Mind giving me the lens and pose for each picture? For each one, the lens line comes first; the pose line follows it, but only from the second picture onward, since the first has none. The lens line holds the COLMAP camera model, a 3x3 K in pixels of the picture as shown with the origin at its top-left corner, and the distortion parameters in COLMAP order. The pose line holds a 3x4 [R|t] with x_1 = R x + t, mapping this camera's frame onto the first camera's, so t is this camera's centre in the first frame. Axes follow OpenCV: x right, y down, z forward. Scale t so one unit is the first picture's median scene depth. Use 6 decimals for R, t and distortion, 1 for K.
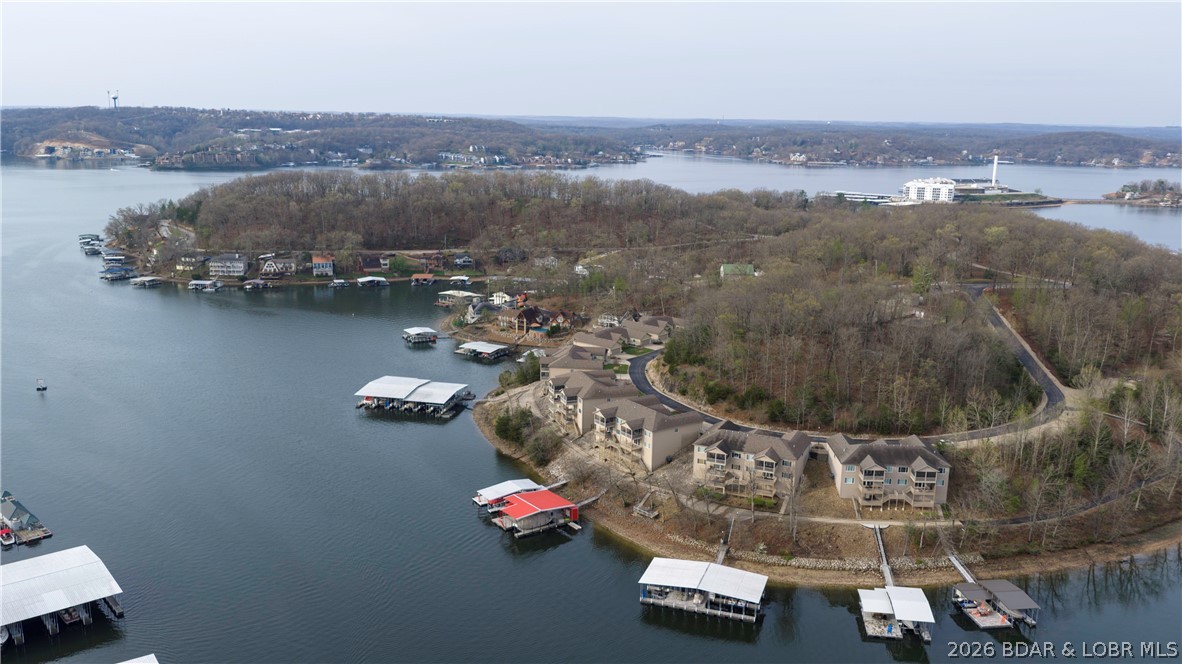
lens RADIAL K [[968.5, 0, 591.0], [0, 968.5, 332.0], [0, 0, 1]] dist [0.036154, -0.071537]
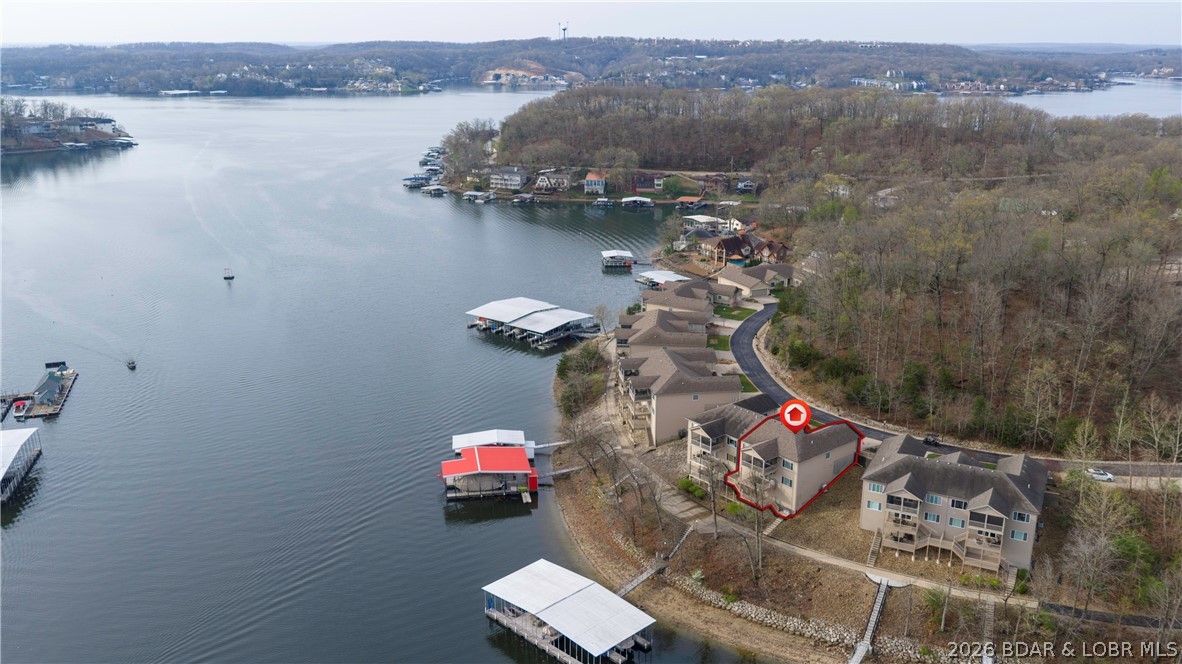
lens RADIAL K [[968.5, 0, 591.0], [0, 968.5, 332.0], [0, 0, 1]] dist [0.036154, -0.071537]
pose [[0.900707, 0.108887, -0.420560, 0.139524], [-0.080466, 0.993143, 0.084802, -0.002780], [0.426910, -0.042541, 0.903293, 0.123098]]
